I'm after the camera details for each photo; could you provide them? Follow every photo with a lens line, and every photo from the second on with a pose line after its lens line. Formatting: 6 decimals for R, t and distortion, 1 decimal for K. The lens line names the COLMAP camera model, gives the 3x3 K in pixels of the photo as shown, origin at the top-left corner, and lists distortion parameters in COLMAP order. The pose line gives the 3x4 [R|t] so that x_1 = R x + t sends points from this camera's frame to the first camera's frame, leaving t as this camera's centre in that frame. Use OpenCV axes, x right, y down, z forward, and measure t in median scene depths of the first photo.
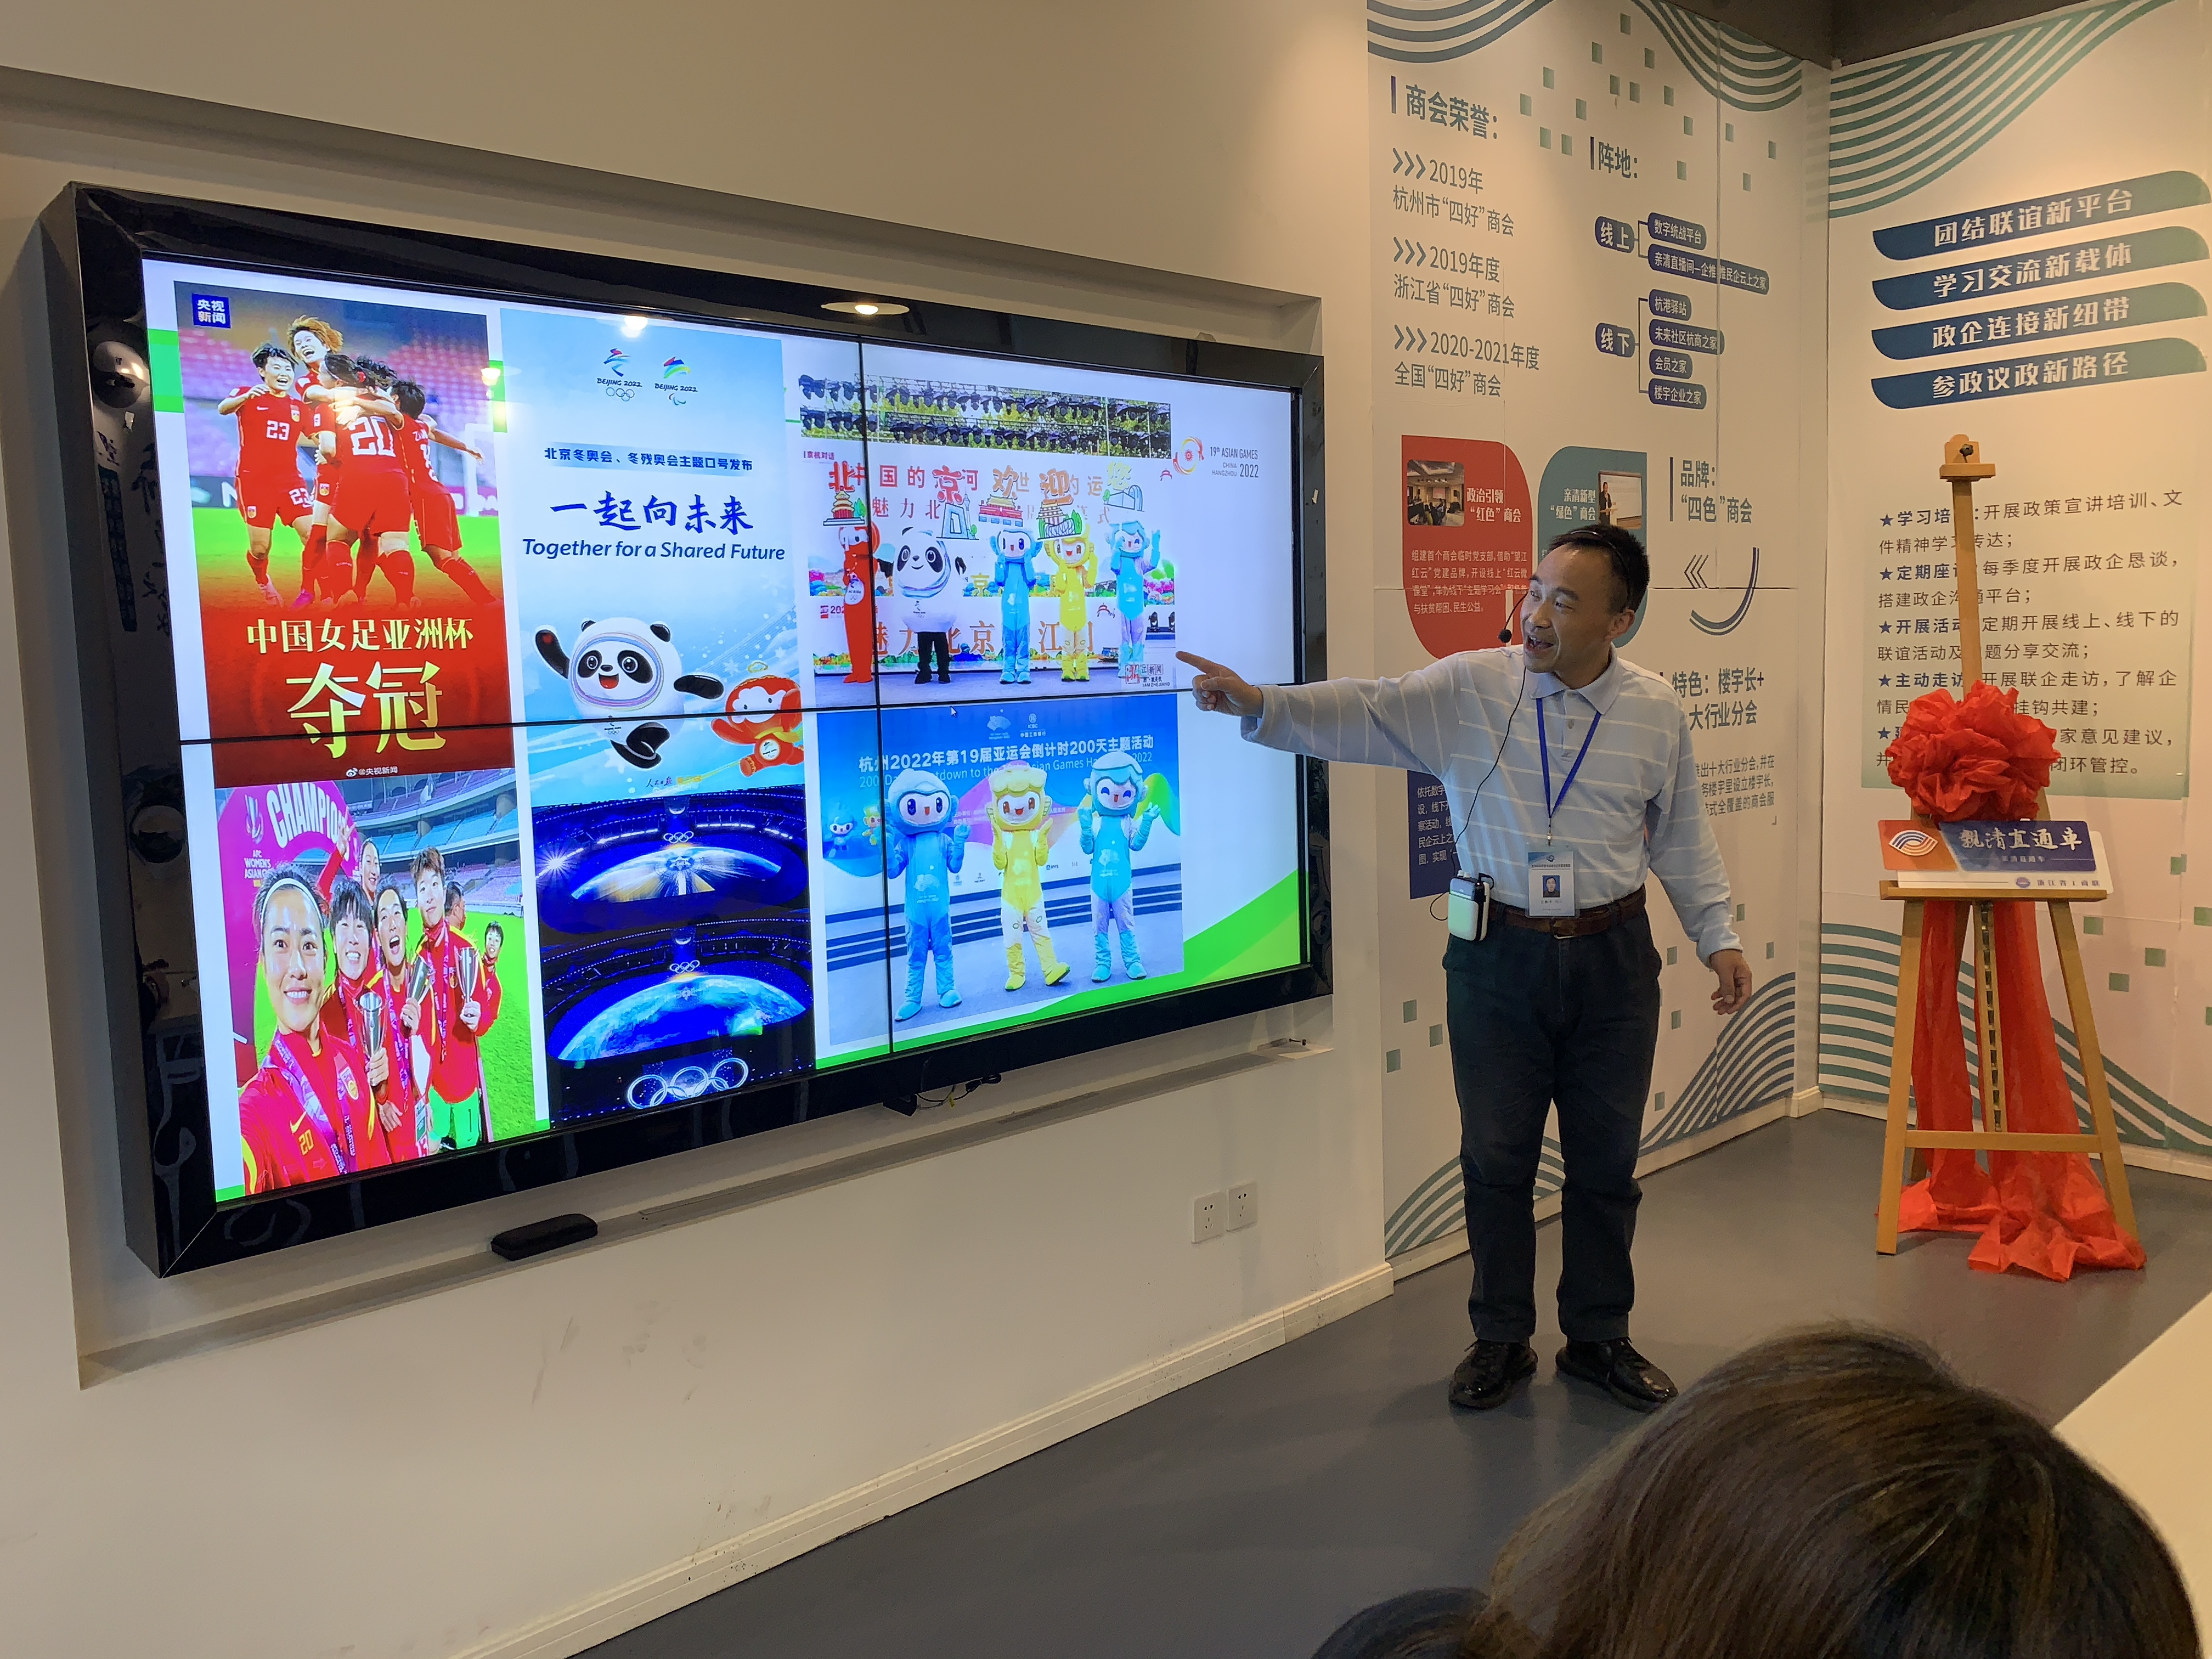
lens RADIAL K [[1708.4, 0, 1092.6], [0, 1708.4, 832.1], [0, 0, 1]] dist [-0.050571, 0.043272]
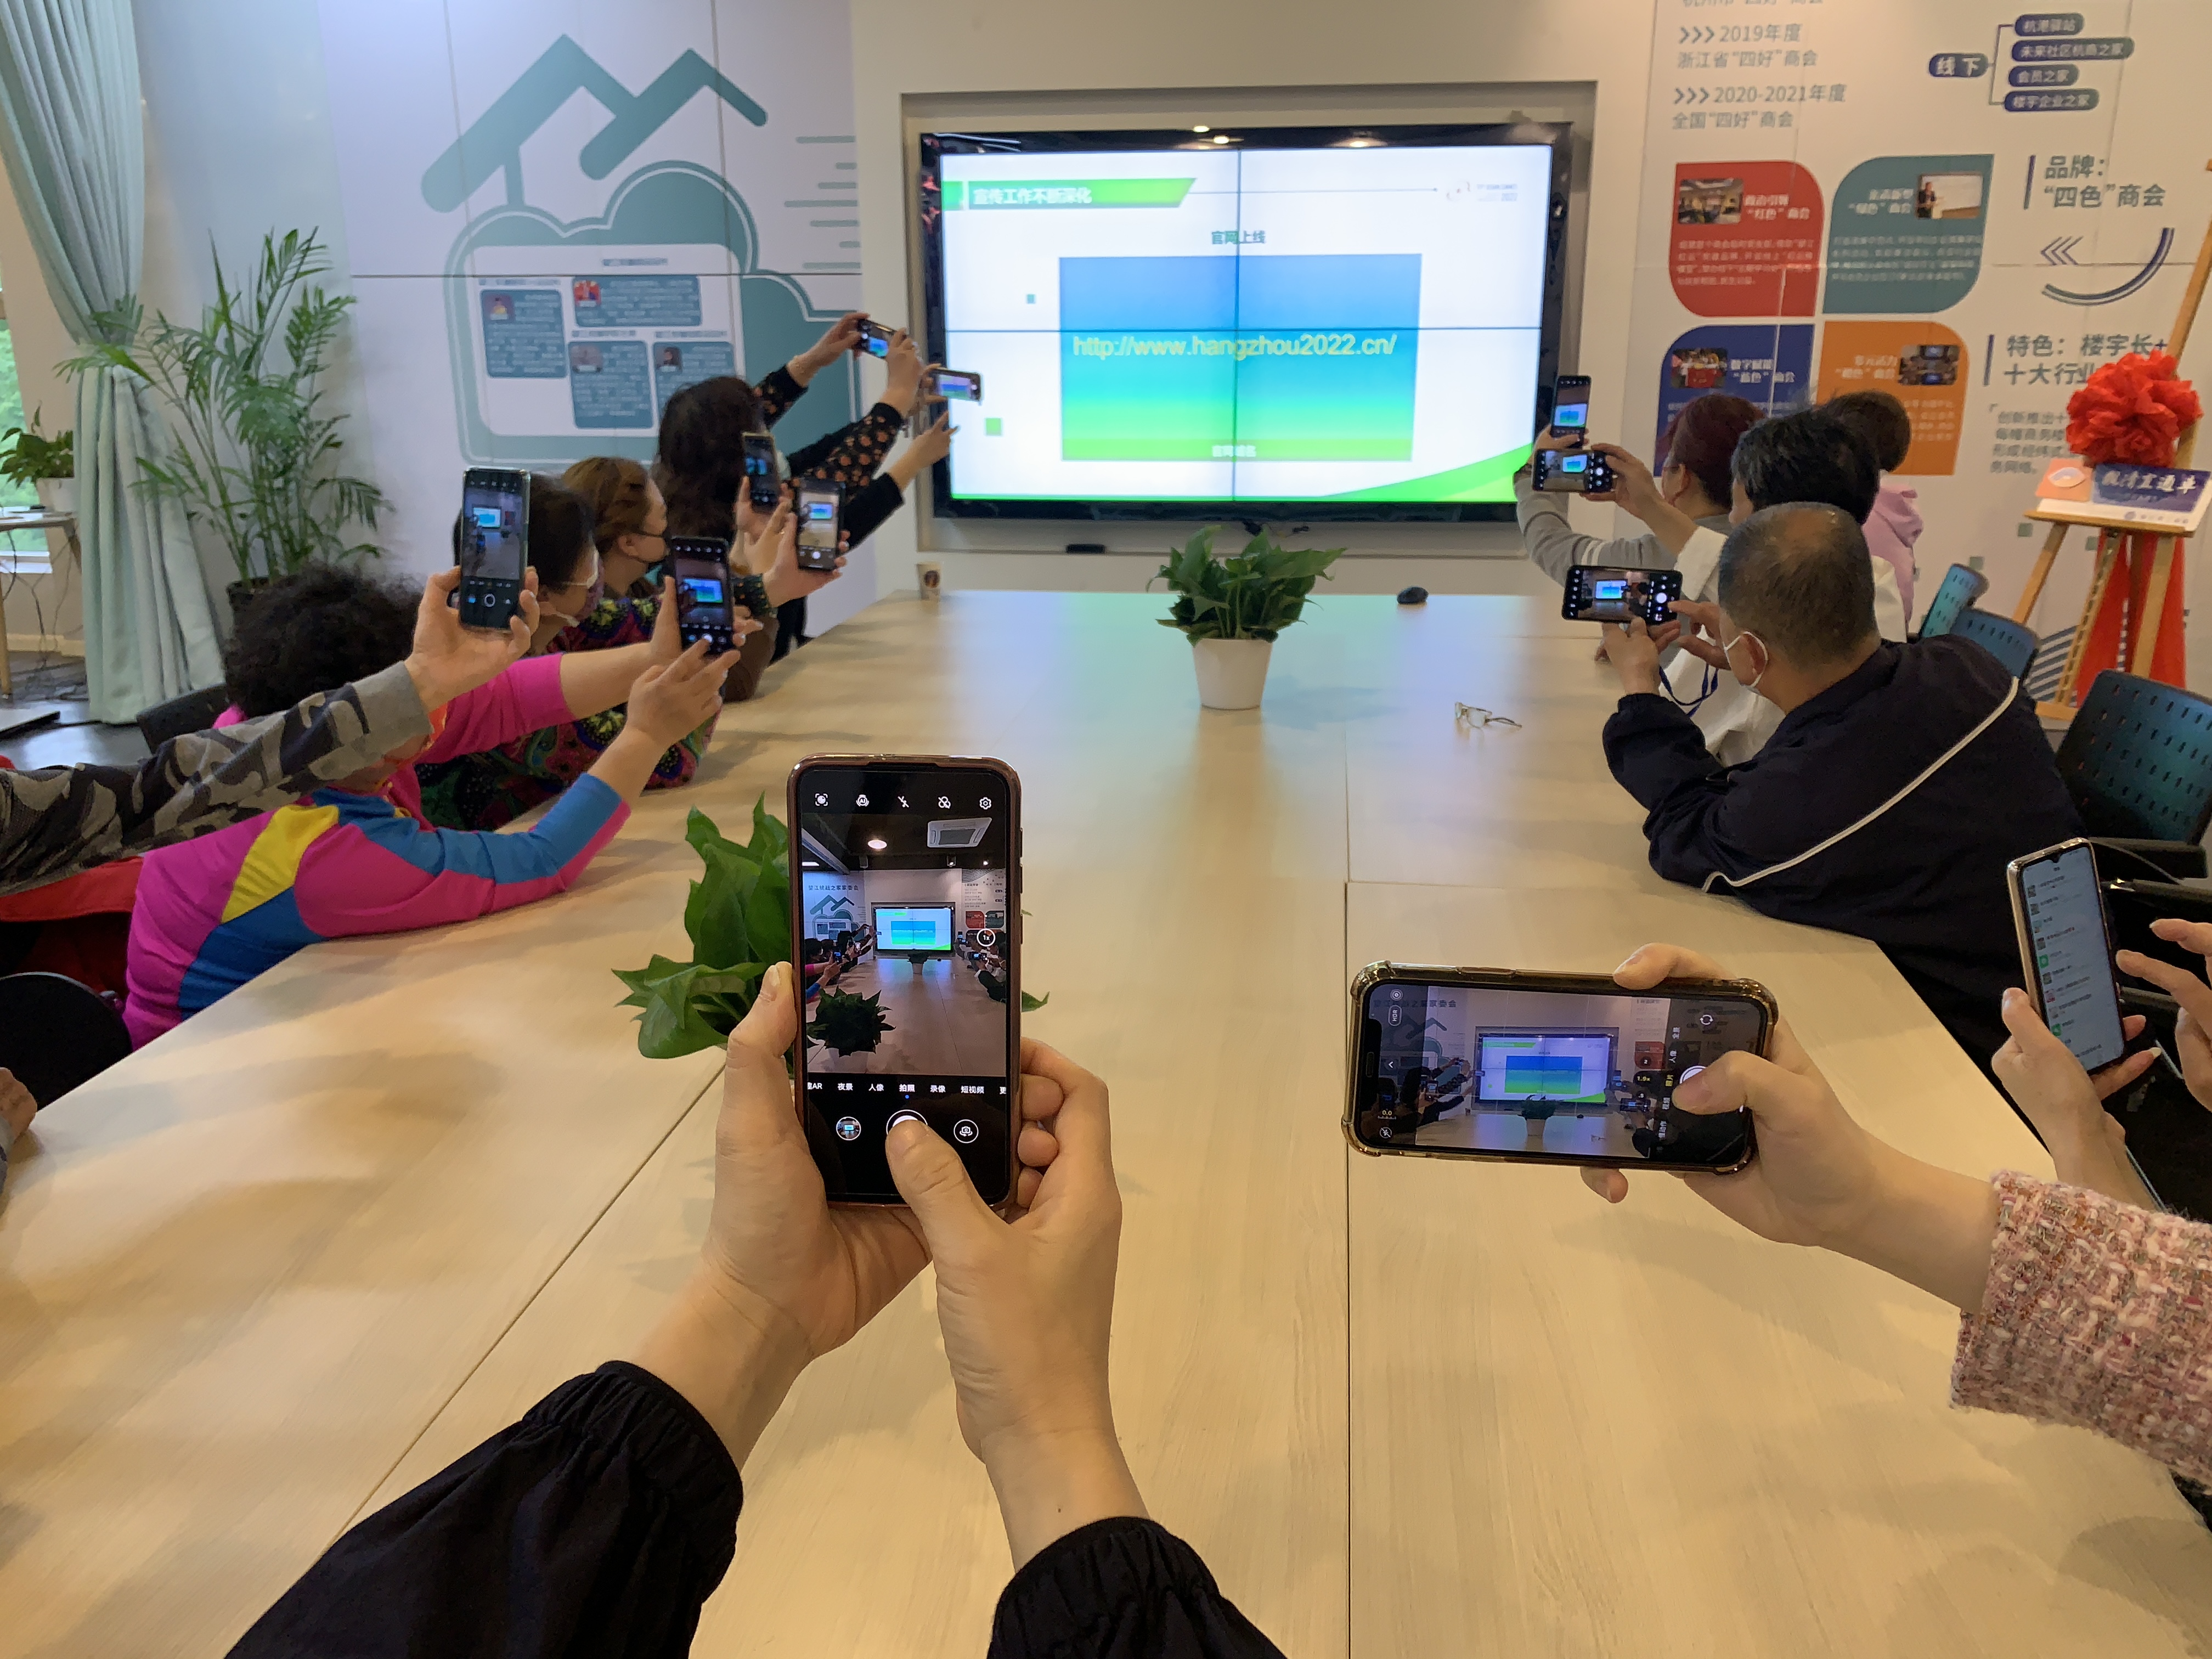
lens RADIAL K [[1708.4, 0, 1106.4], [0, 1708.4, 820.5], [0, 0, 1]] dist [-0.050571, 0.043272]
pose [[0.660277, 0.238160, -0.712260, 0.956527], [-0.094766, 0.967228, 0.235564, 0.025050], [0.745019, -0.088039, 0.661207, -0.389213]]
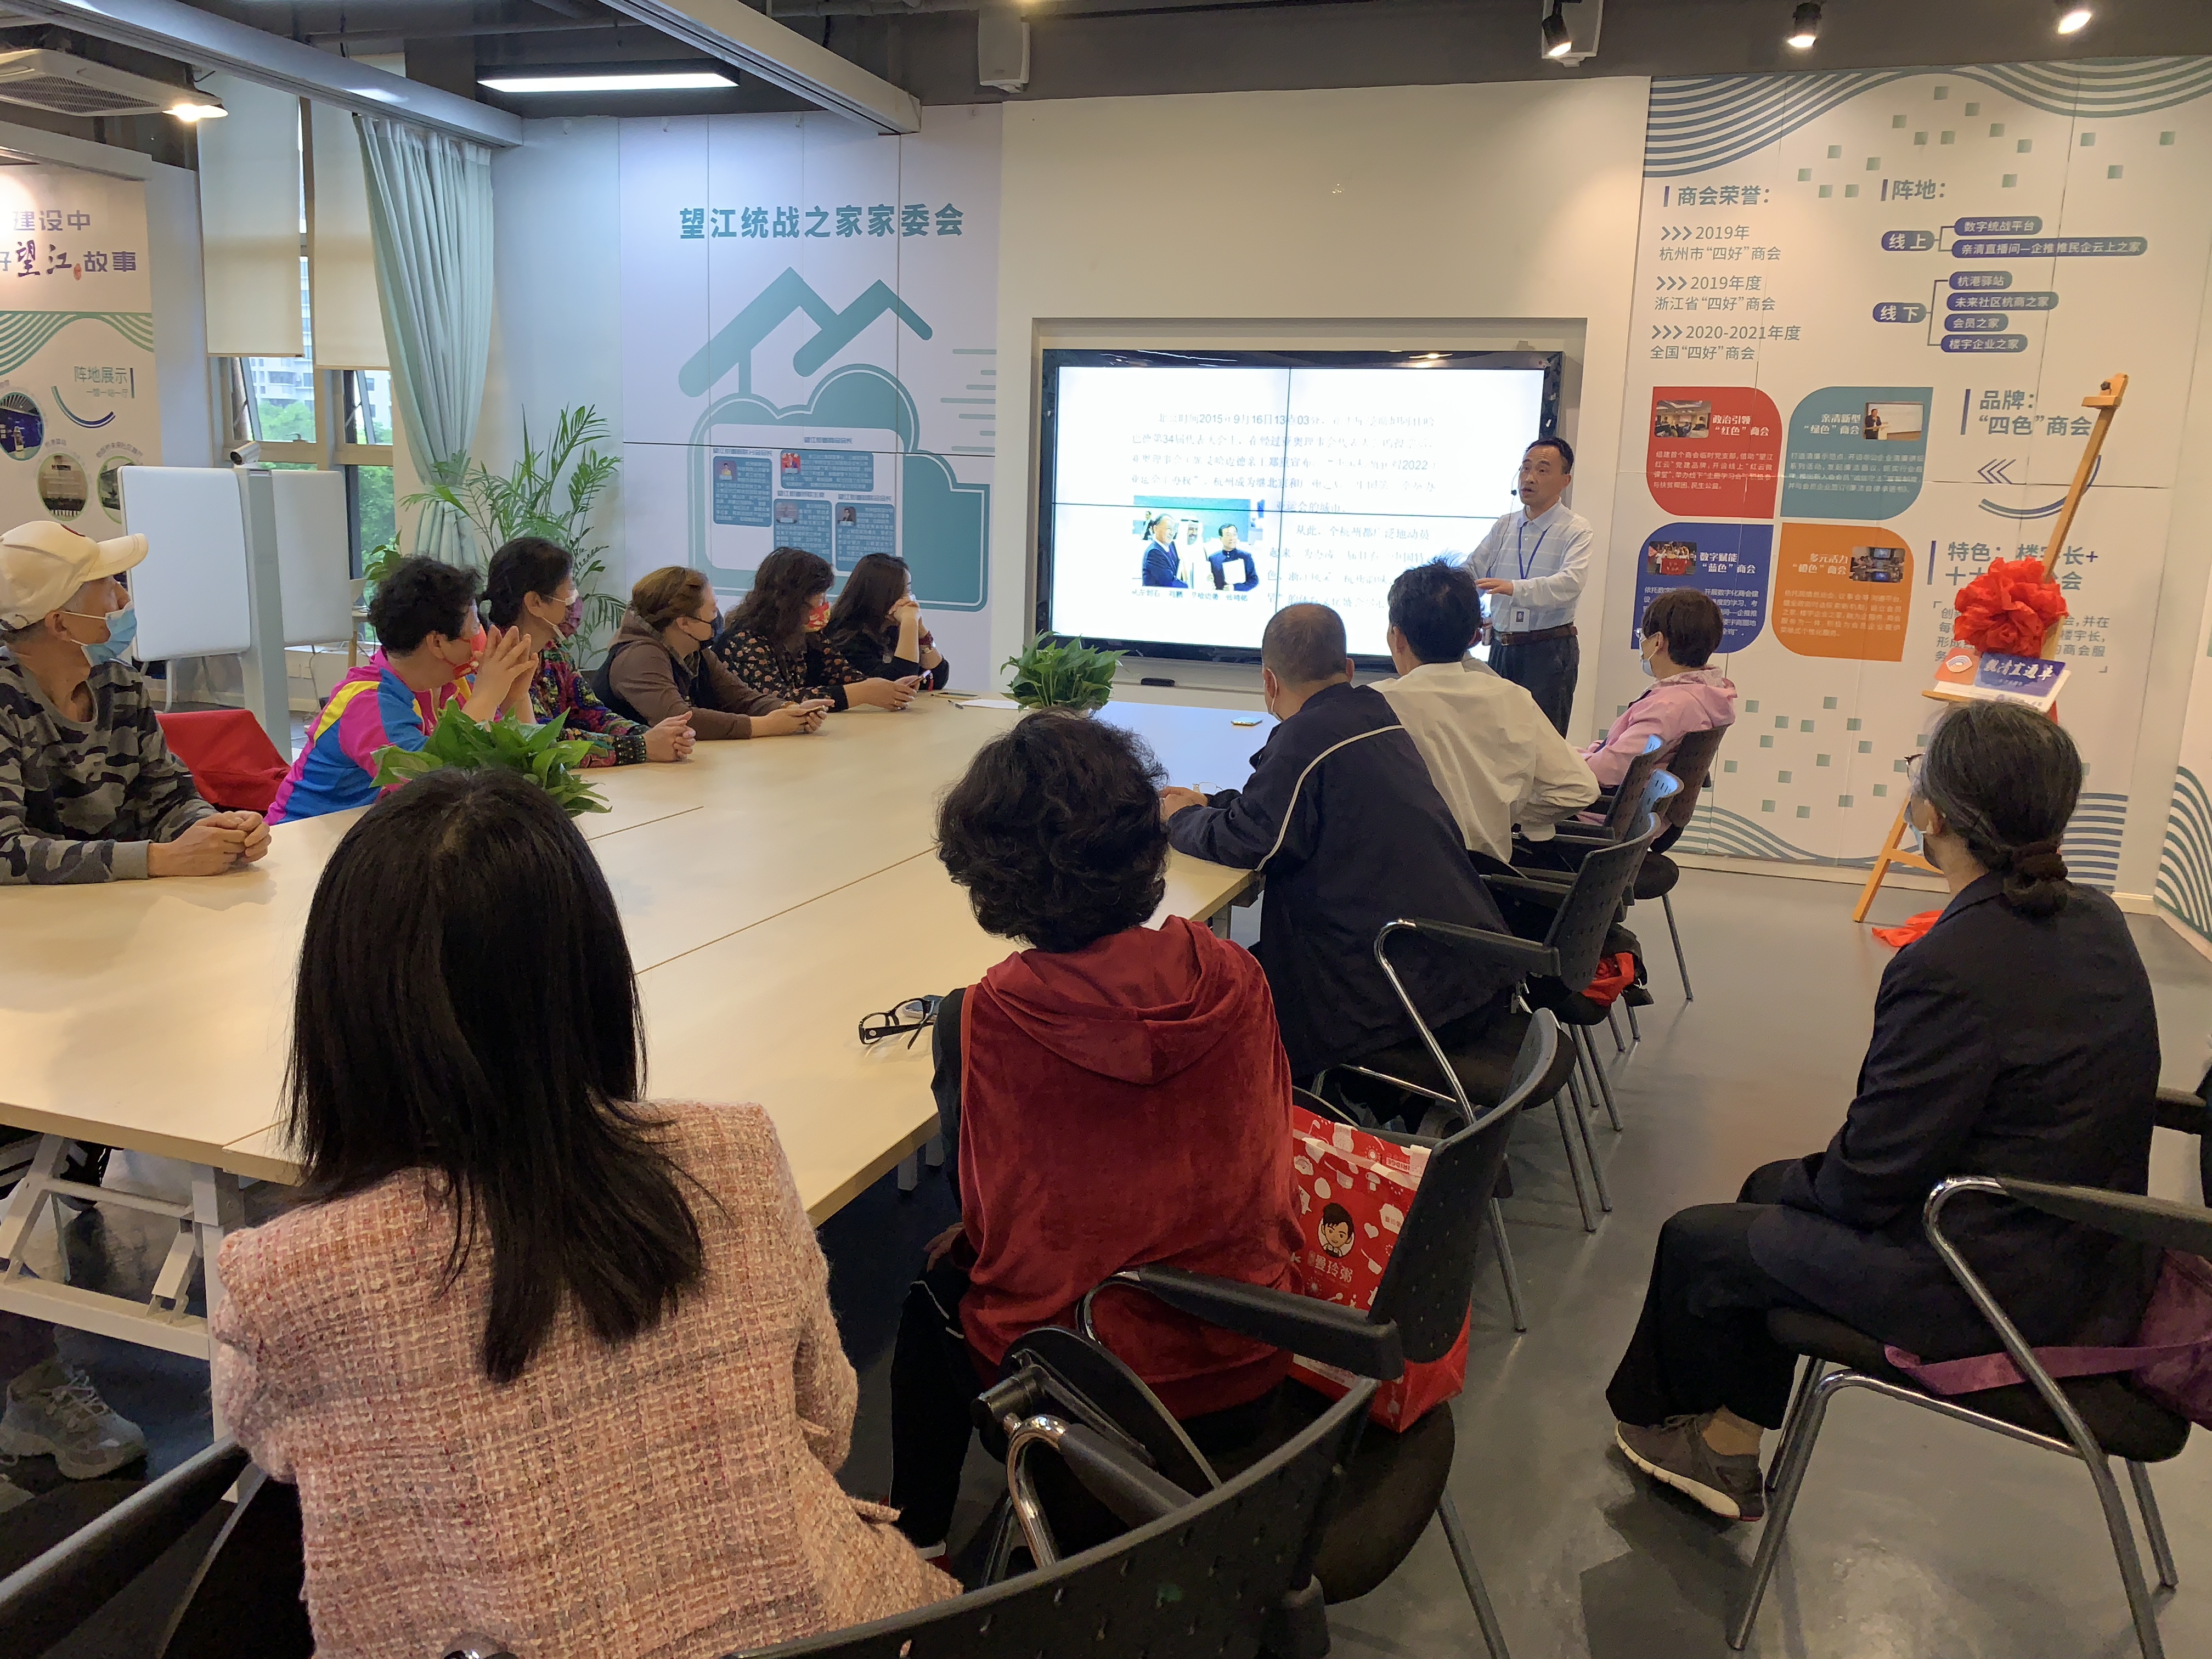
lens RADIAL K [[1708.4, 0, 1088.3], [0, 1708.4, 824.8], [0, 0, 1]] dist [-0.050571, 0.043272]
pose [[0.482666, 0.209382, -0.850407, 1.363971], [-0.142080, 0.976859, 0.159876, 0.015644], [0.864203, 0.043660, 0.501245, -0.356377]]
